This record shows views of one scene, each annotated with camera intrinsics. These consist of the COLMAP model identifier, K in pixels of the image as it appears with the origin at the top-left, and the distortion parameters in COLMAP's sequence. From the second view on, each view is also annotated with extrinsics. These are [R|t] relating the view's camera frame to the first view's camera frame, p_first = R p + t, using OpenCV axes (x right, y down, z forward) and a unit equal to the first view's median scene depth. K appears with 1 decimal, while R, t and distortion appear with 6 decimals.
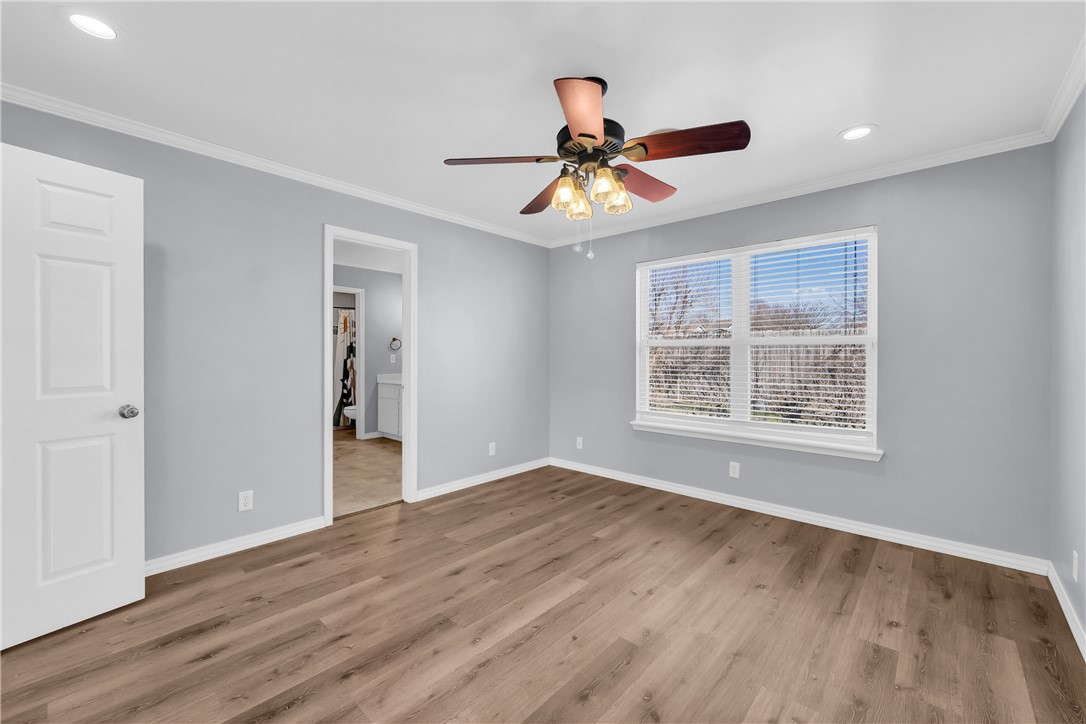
lens RADIAL K [[442.5, 0, 545.6], [0, 442.5, 362.0], [0, 0, 1]] dist [-0.002153, -0.000473]
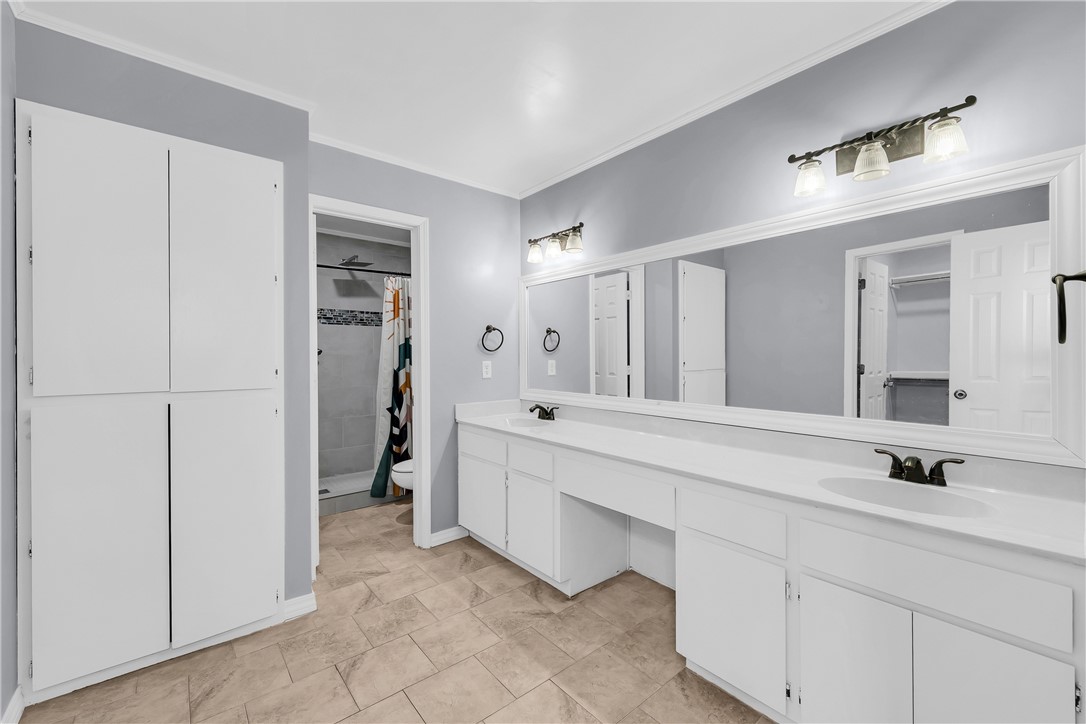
lens RADIAL K [[442.5, 0, 540.5], [0, 442.5, 360.8], [0, 0, 1]] dist [-0.002153, -0.000473]
pose [[0.989380, -0.006927, -0.145186, -0.209985], [0.006324, 0.999969, -0.004618, -0.013671], [0.145213, 0.003651, 0.989394, 0.513884]]
